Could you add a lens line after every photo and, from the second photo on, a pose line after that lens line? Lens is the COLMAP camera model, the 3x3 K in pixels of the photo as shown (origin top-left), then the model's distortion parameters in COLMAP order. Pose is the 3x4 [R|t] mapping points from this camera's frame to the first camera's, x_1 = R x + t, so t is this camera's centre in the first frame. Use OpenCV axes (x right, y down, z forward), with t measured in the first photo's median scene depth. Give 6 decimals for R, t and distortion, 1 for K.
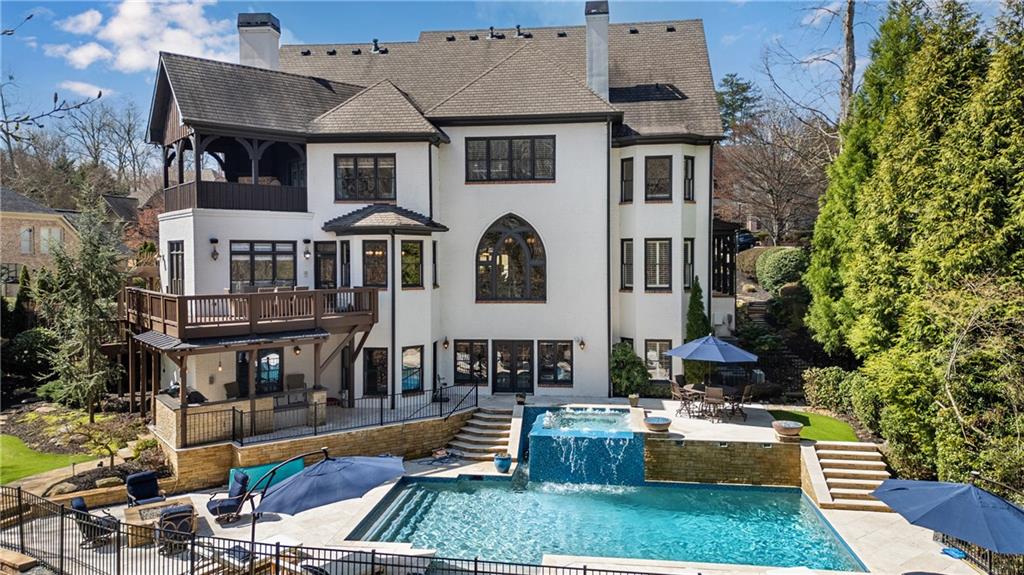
lens RADIAL K [[735.5, 0, 516.6], [0, 735.5, 266.4], [0, 0, 1]] dist [0.075362, -0.071243]
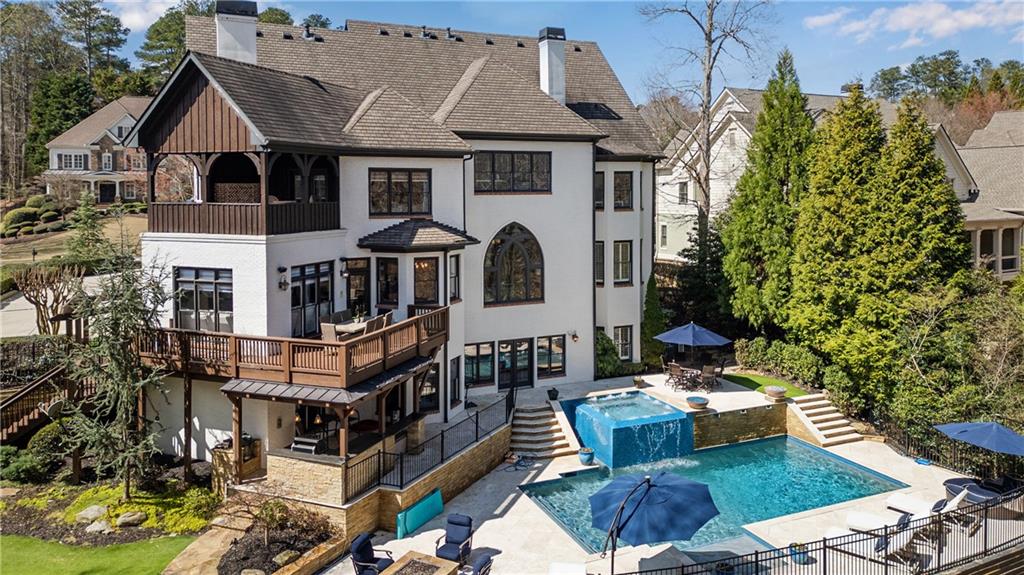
lens RADIAL K [[747.2, 0, 541.7], [0, 747.2, 211.8], [0, 0, 1]] dist [0.011123, -0.001031]
pose [[0.850980, -0.014379, 0.525001, -0.565739], [0.007243, 0.999851, 0.015645, -0.107574], [-0.525148, -0.009511, 0.850958, 0.051545]]
